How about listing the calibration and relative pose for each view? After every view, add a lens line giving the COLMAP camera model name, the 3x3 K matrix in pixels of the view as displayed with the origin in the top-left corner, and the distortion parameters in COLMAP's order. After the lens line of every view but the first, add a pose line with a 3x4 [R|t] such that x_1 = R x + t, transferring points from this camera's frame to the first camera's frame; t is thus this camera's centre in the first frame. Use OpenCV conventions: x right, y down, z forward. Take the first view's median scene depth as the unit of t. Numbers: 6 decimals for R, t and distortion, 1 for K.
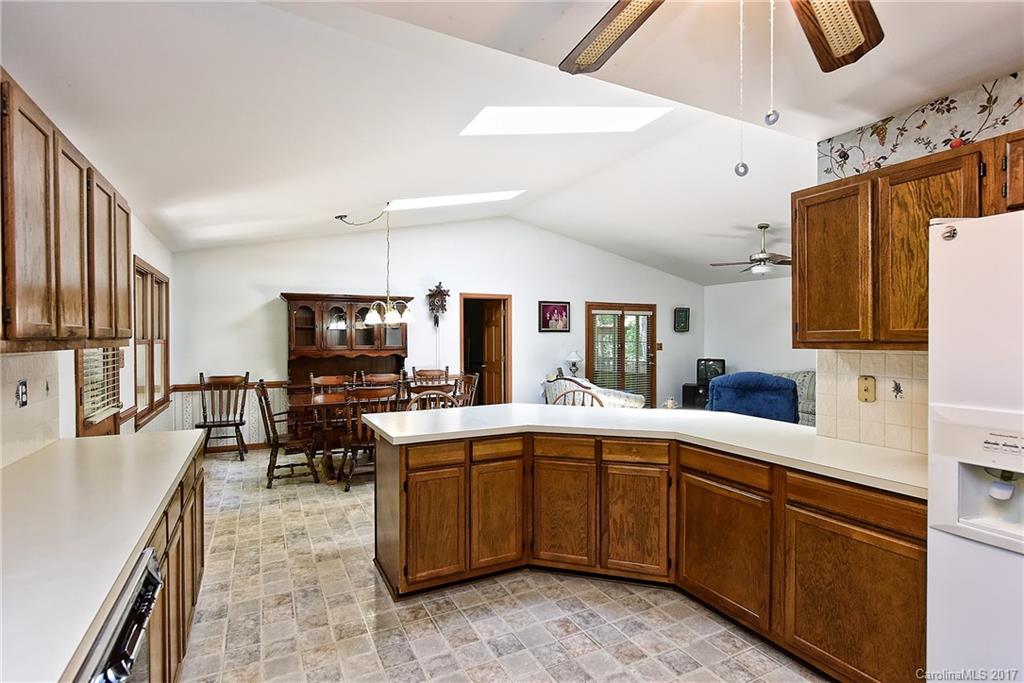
lens RADIAL K [[500.7, 0, 516.7], [0, 500.7, 340.3], [0, 0, 1]] dist [0.003350, 0.000385]
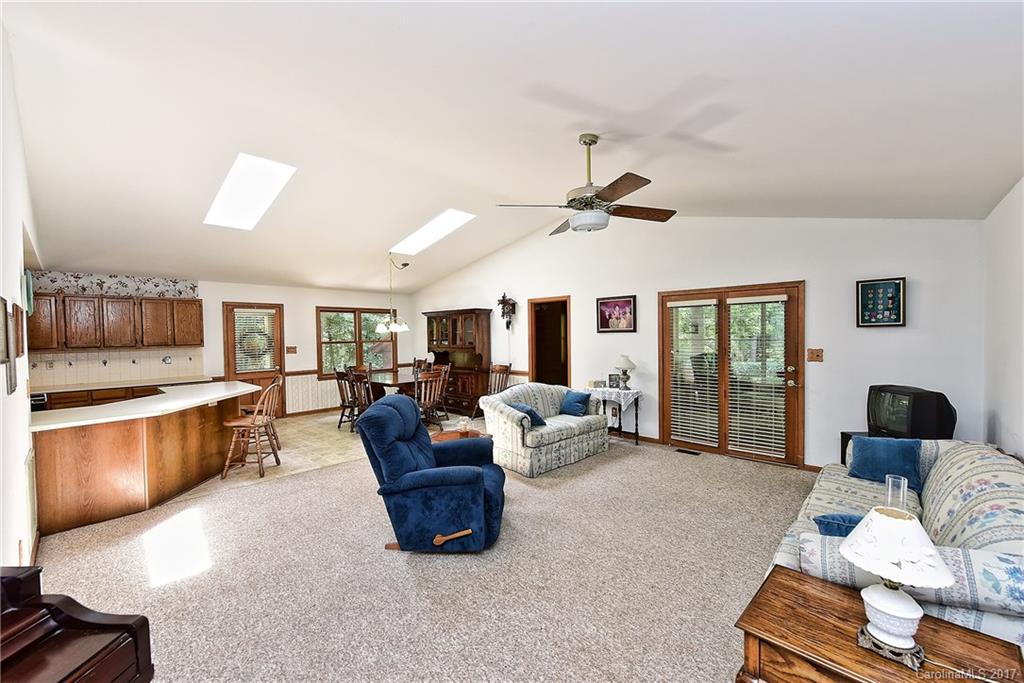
lens RADIAL K [[414.5, 0, 515.9], [0, 414.5, 343.2], [0, 0, 1]] dist [0.001621, -0.001549]
pose [[0.338692, 0.018744, -0.940711, 0.691217], [0.007675, 0.999713, 0.022683, -0.015427], [0.940866, -0.014903, 0.338451, 0.604005]]
